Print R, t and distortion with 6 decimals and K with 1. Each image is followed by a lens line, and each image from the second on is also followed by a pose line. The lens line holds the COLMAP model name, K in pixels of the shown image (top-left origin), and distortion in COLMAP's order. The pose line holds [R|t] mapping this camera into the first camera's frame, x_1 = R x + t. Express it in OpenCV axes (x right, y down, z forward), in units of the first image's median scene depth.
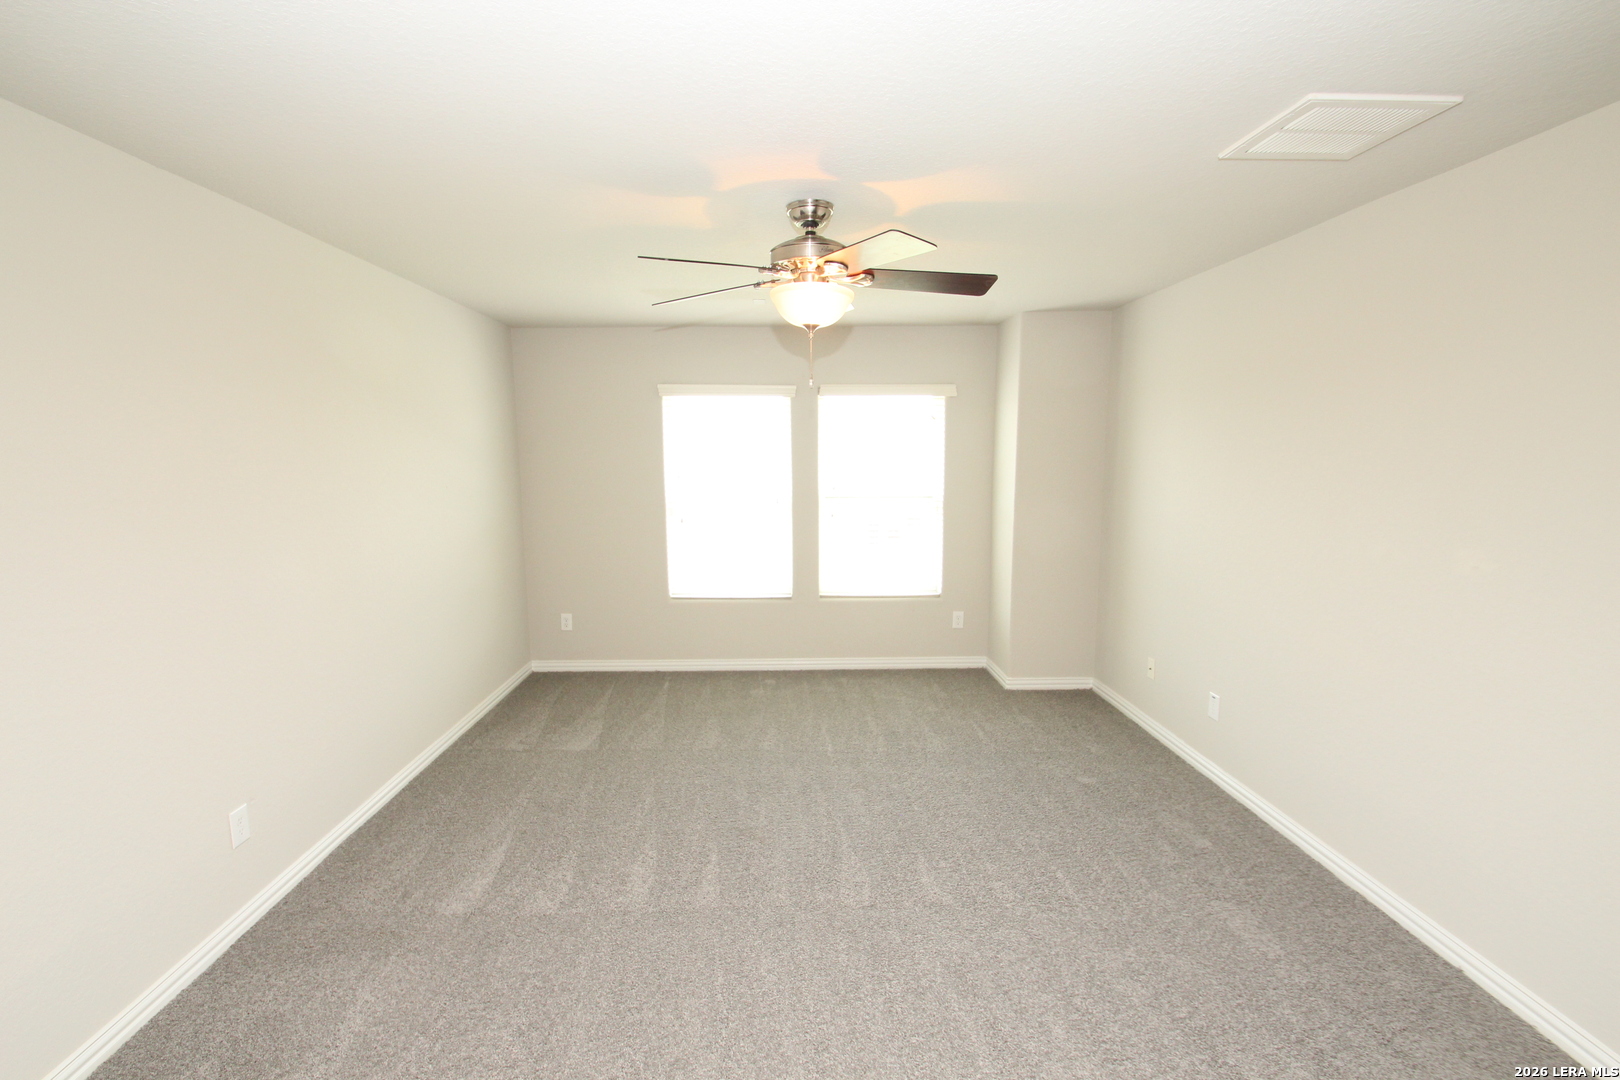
lens RADIAL K [[748.6, 0, 790.6], [0, 748.6, 560.0], [0, 0, 1]] dist [0.007413, -0.012305]
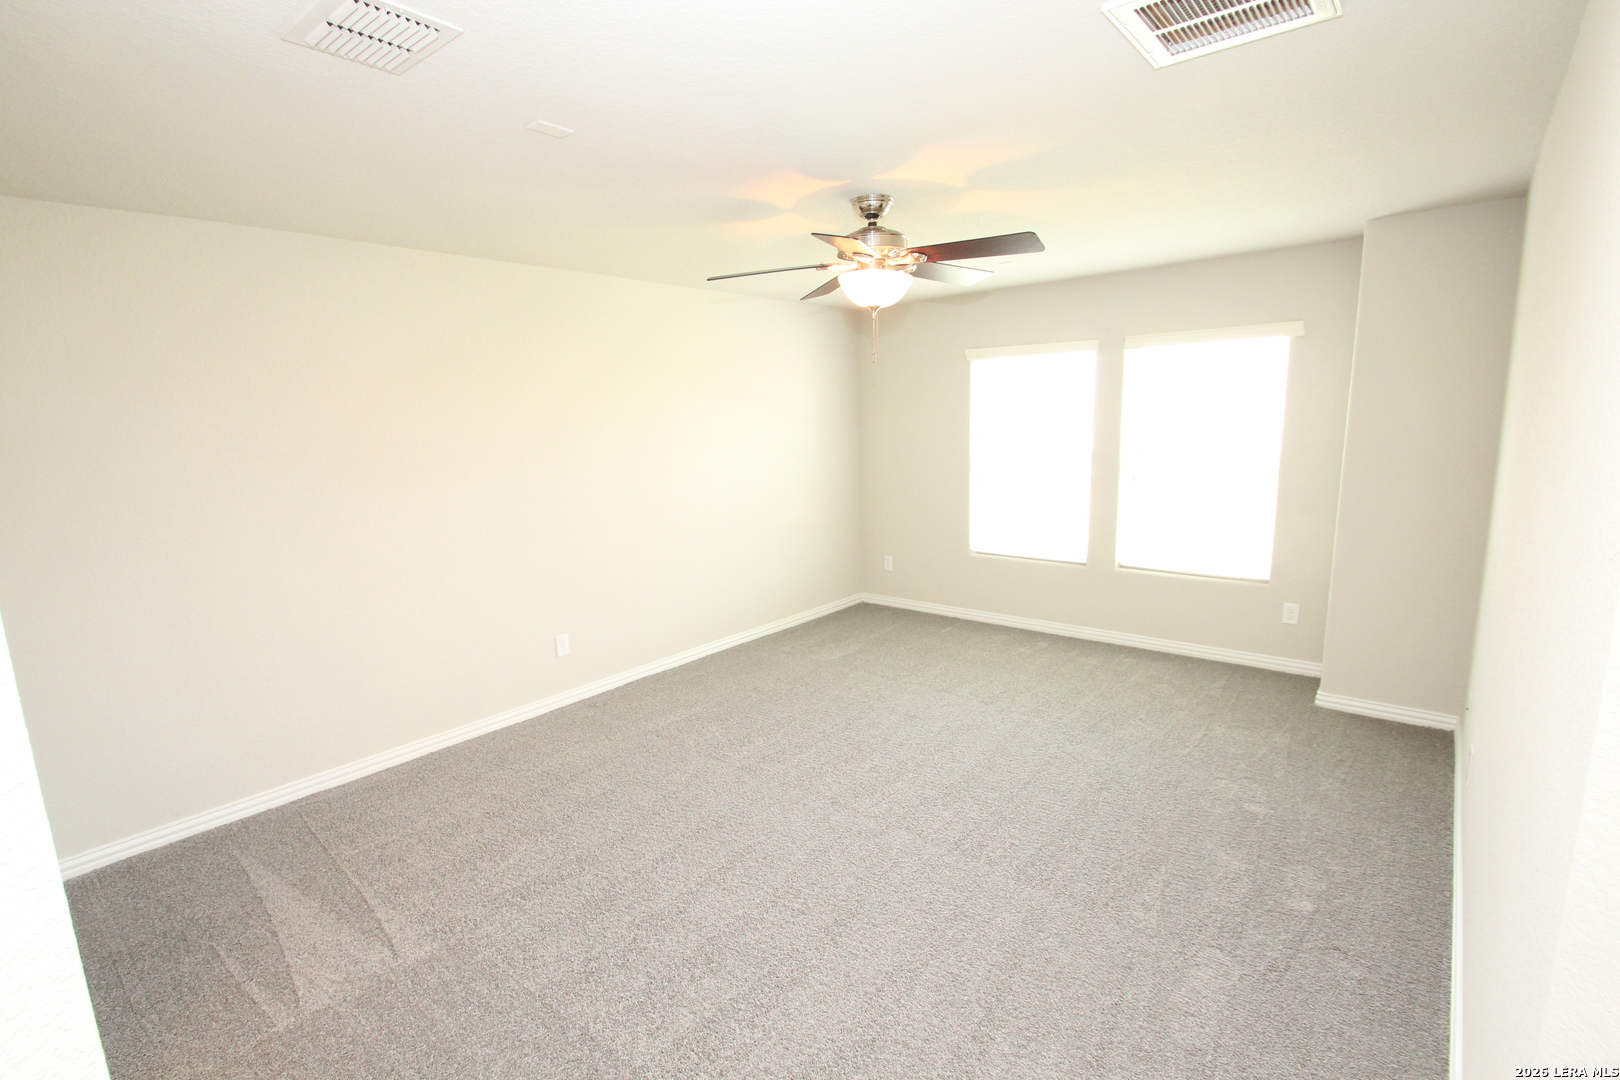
lens RADIAL K [[748.6, 0, 790.6], [0, 748.6, 560.0], [0, 0, 1]] dist [0.007413, -0.012305]
pose [[0.747738, 0.107439, -0.655244, 0.364143], [-0.068907, 0.994050, 0.084359, -0.009885], [0.660409, -0.017928, 0.750692, 0.030673]]
